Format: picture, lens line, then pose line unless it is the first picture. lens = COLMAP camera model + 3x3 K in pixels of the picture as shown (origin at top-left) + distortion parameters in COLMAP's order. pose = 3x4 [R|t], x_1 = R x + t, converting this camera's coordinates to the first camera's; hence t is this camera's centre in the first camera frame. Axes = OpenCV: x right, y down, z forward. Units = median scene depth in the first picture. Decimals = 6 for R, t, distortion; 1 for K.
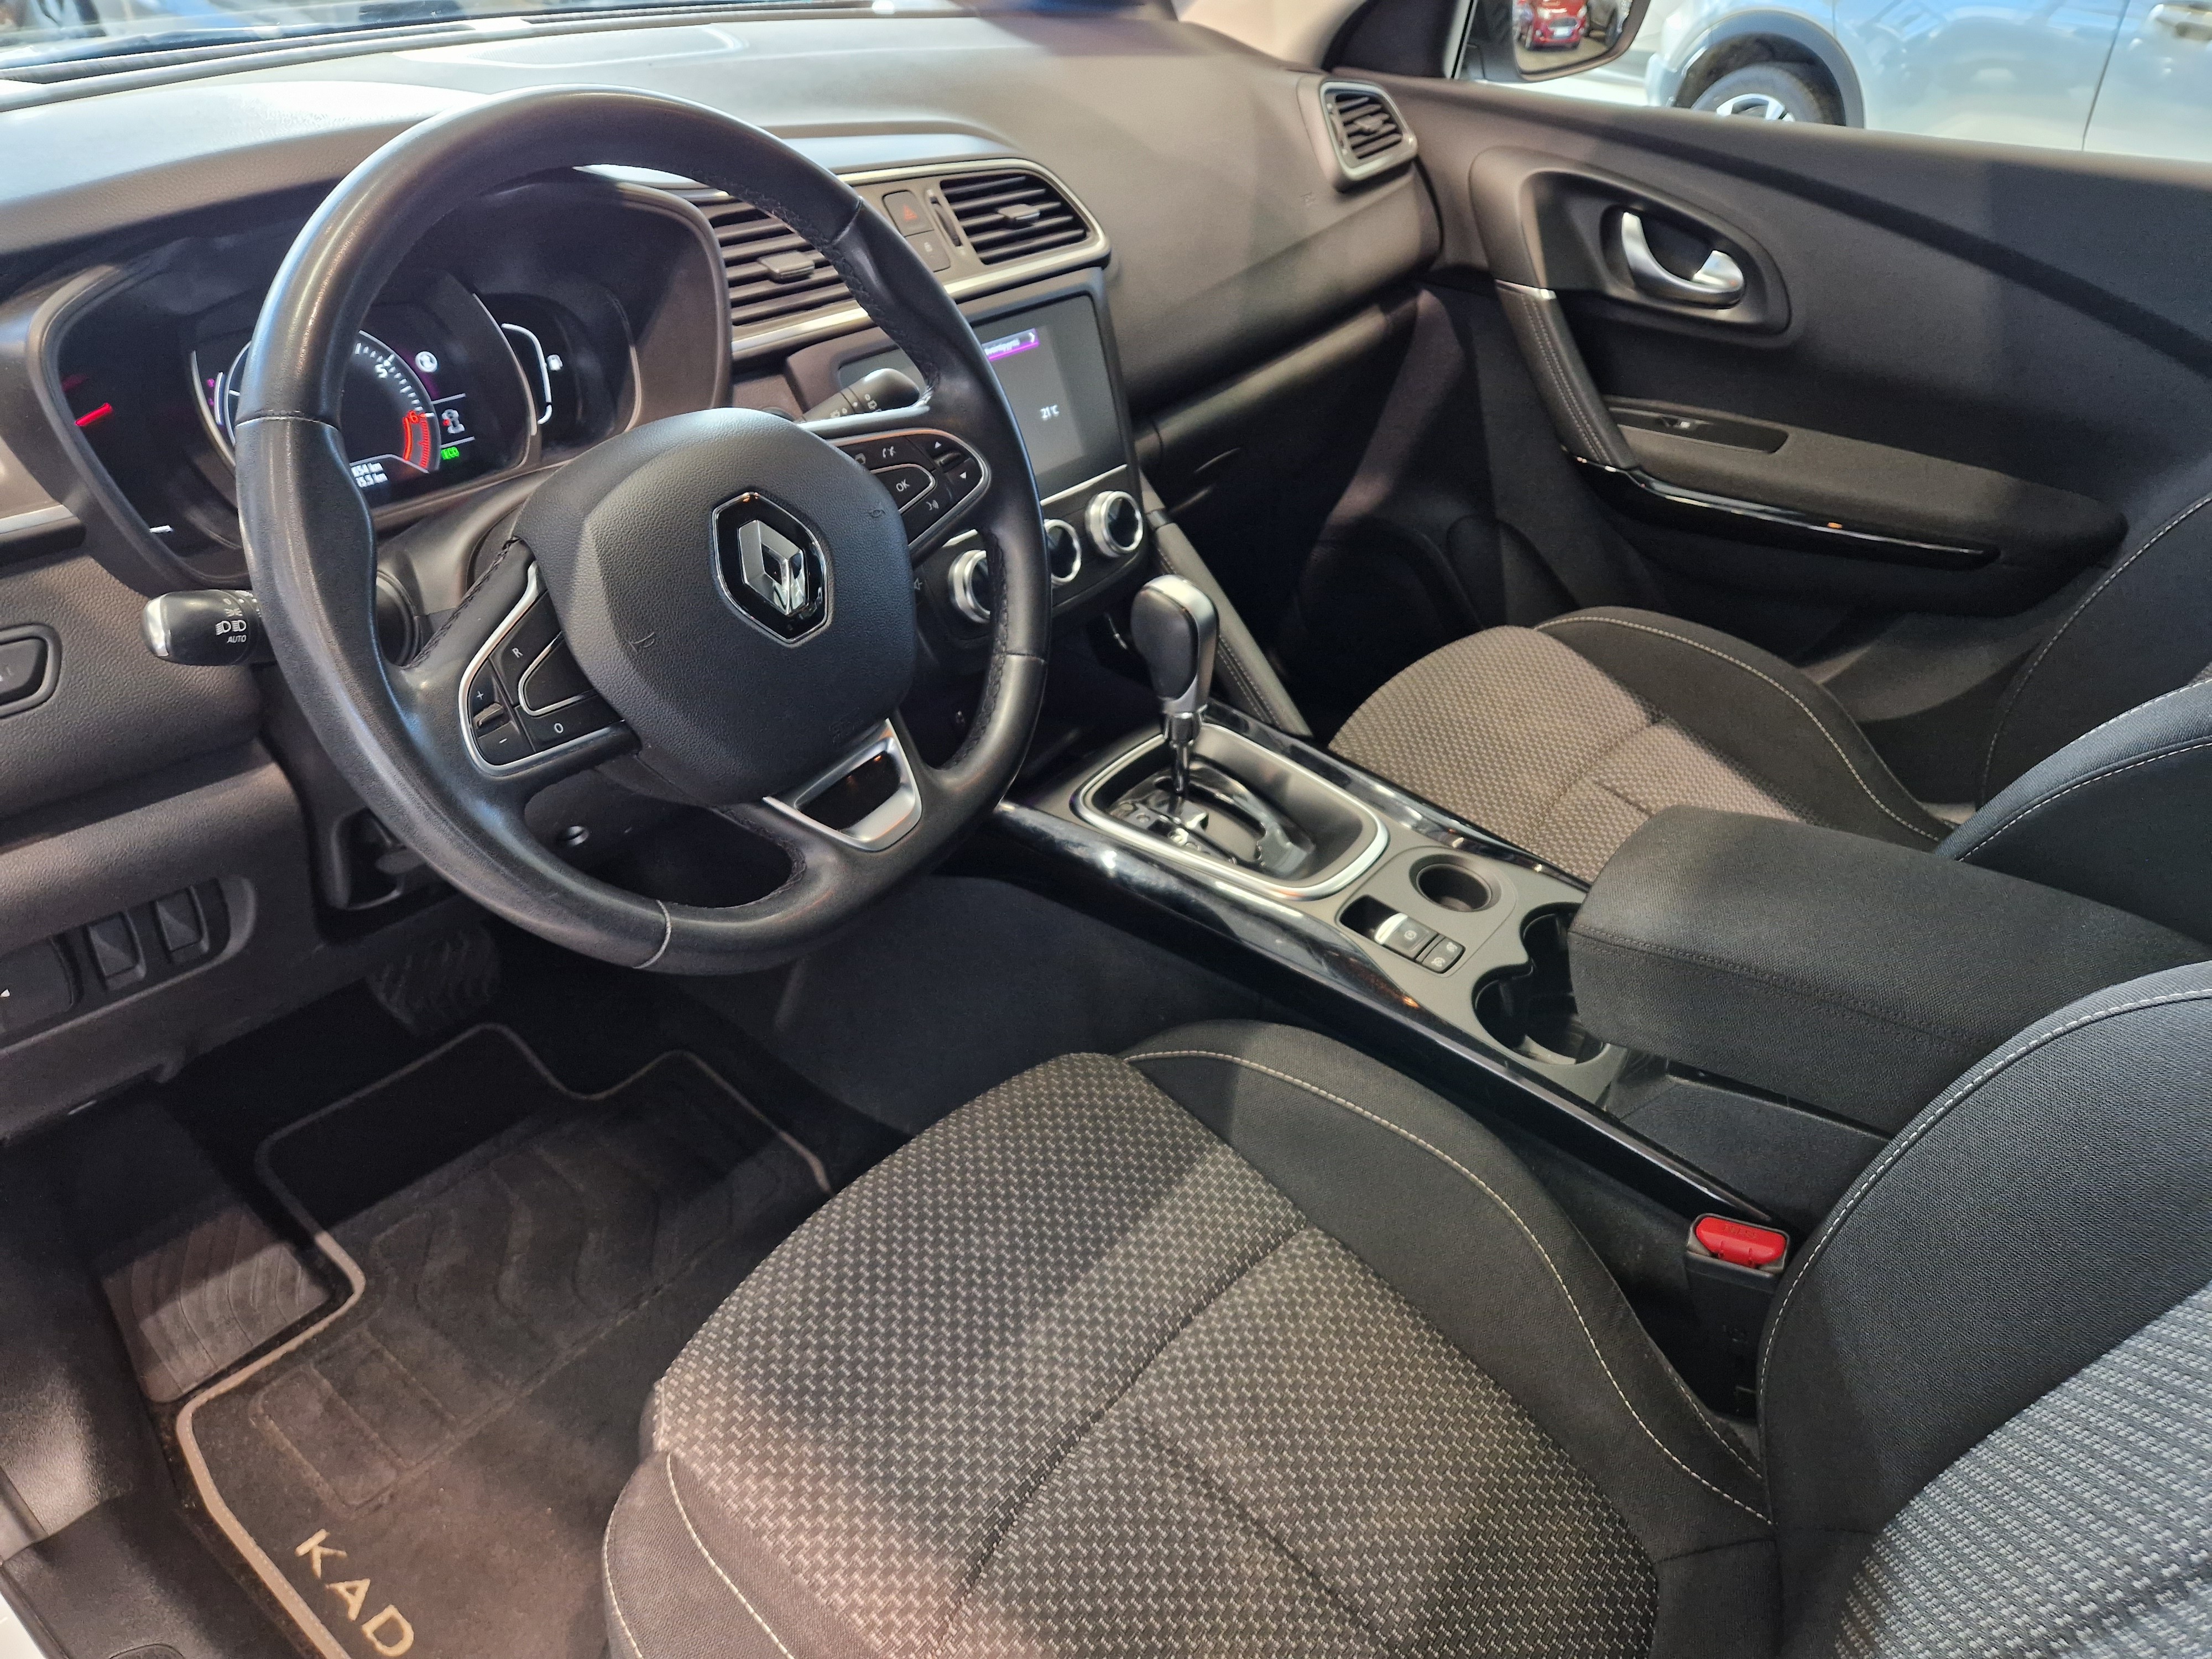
lens RADIAL K [[1526.2, 0, 1103.7], [0, 1526.2, 839.9], [0, 0, 1]] dist [0.046061, -0.012705]
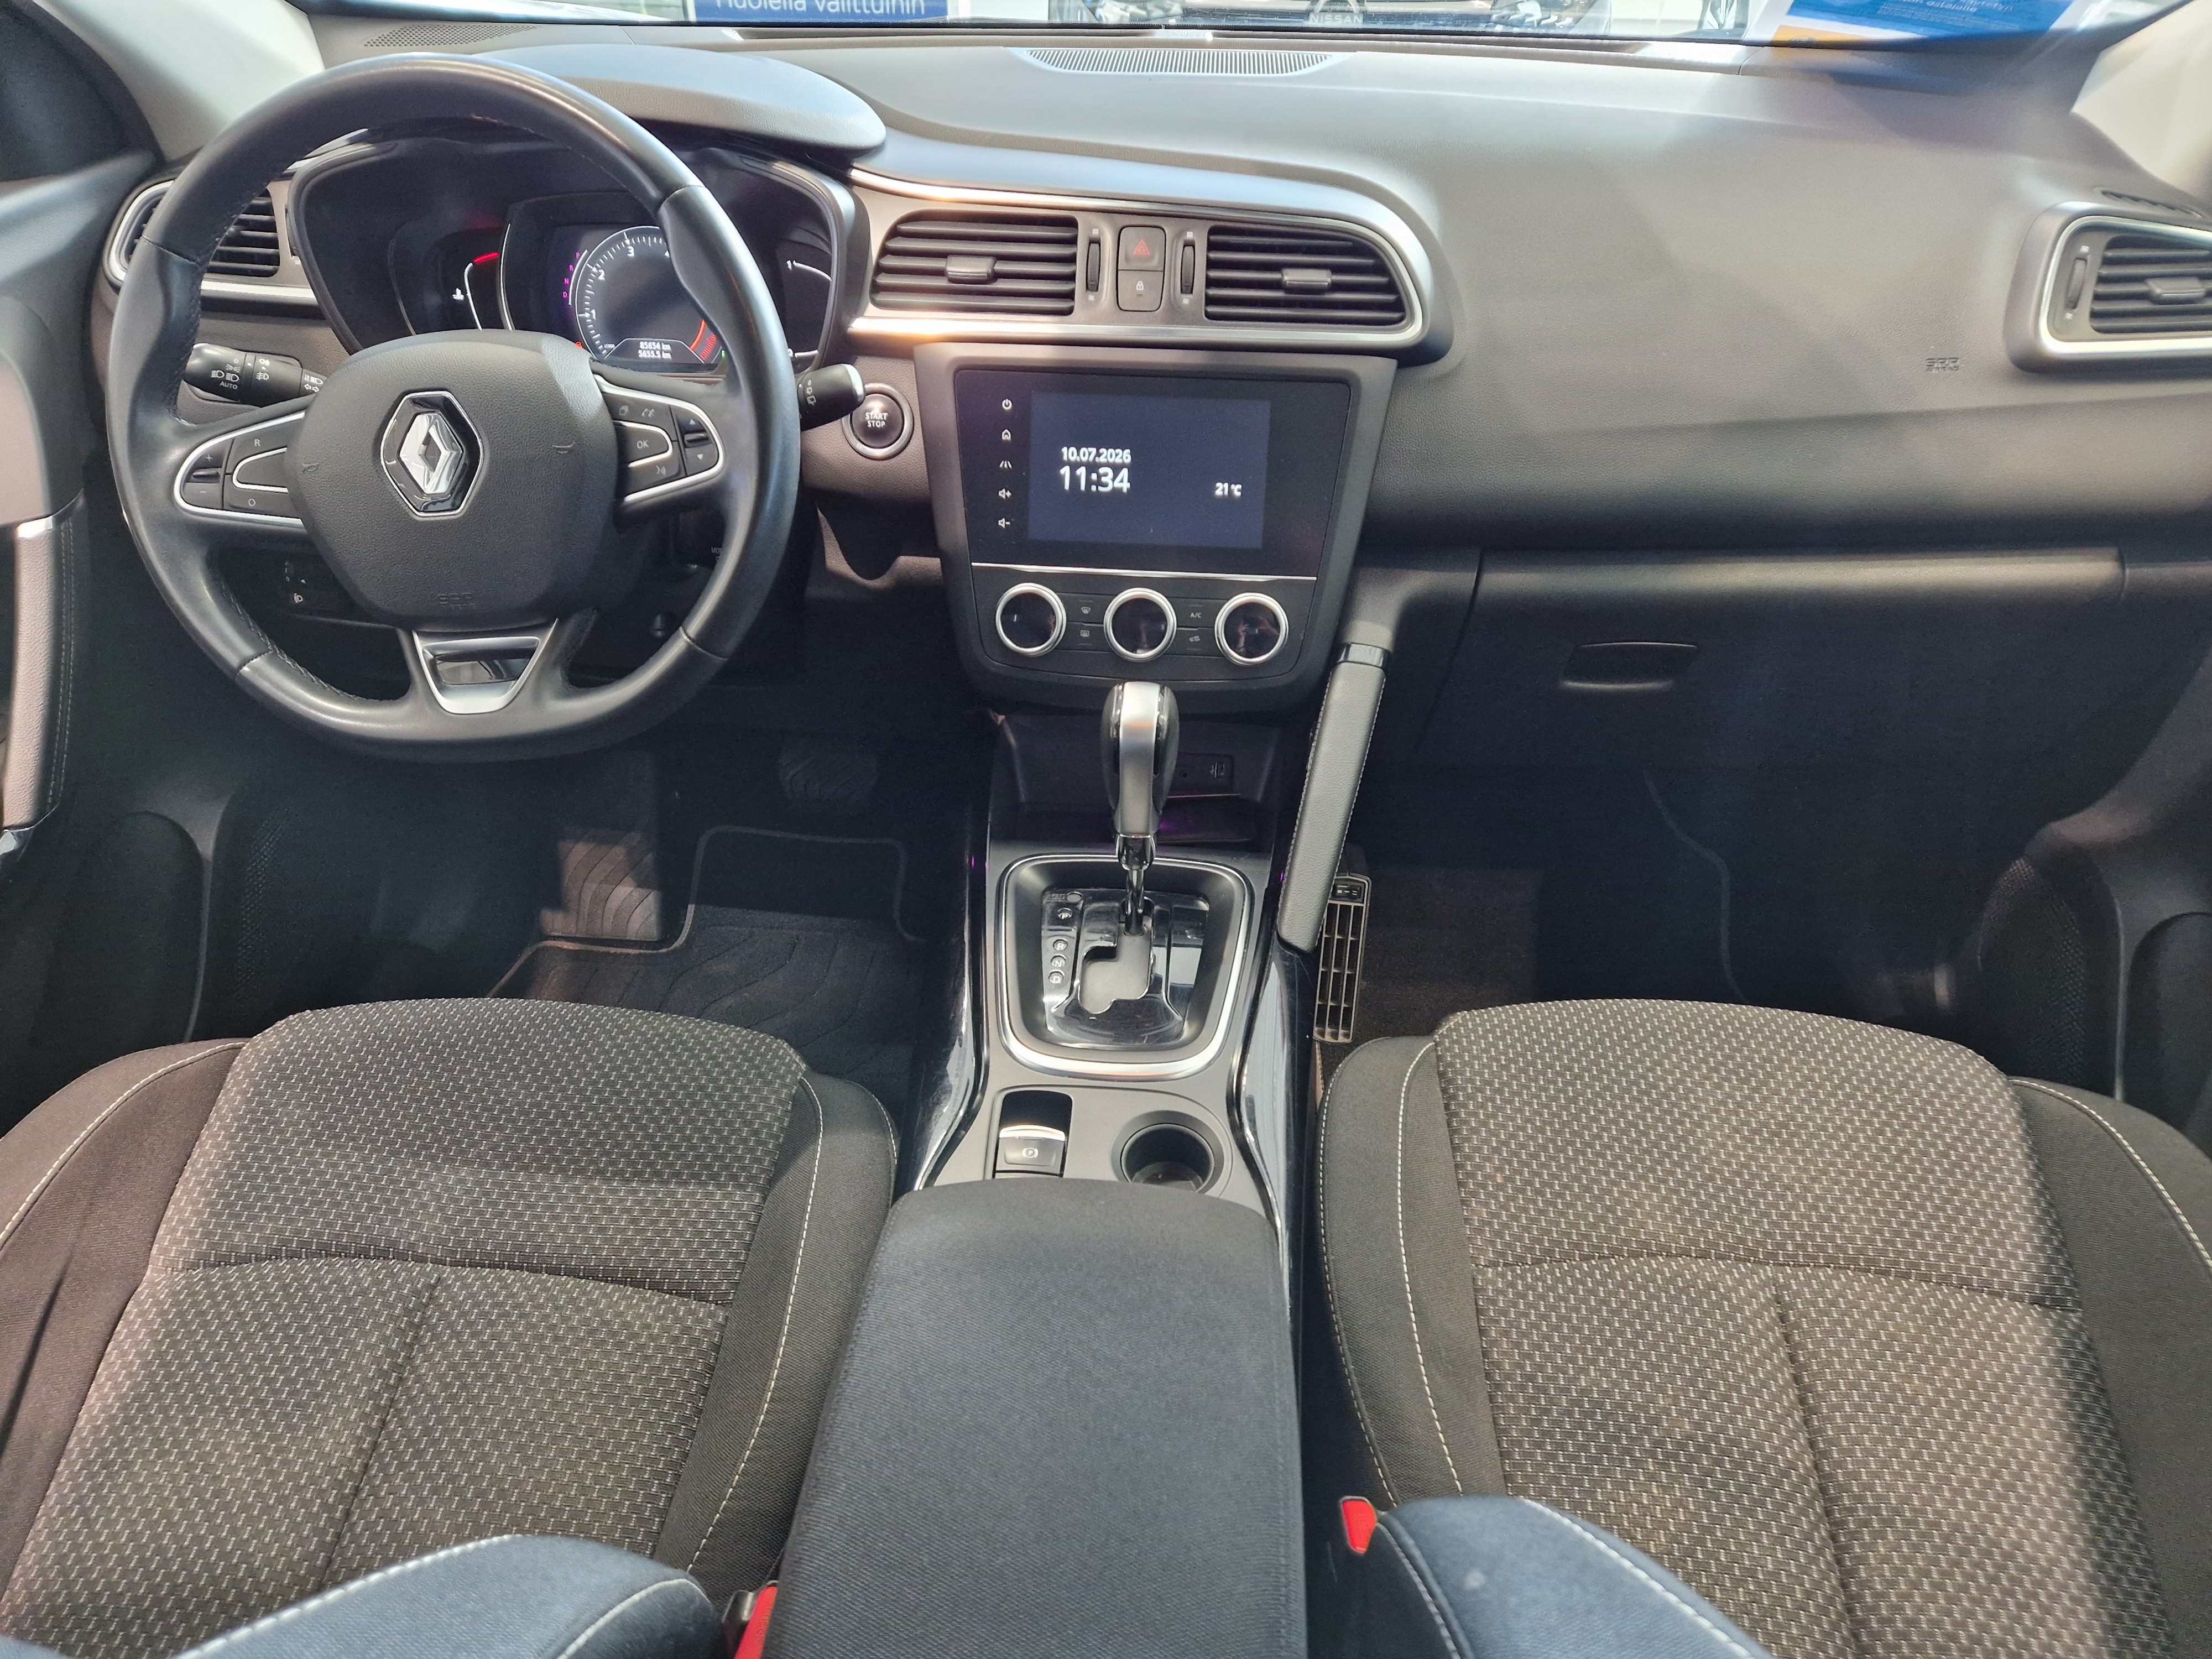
lens RADIAL K [[1526.2, 0, 1112.3], [0, 1526.2, 838.6], [0, 0, 1]] dist [0.046061, -0.012705]
pose [[0.545494, 0.451148, -0.706330, 0.669152], [-0.457245, 0.866487, 0.200316, -0.250620], [0.702398, 0.213695, 0.678949, 0.376132]]
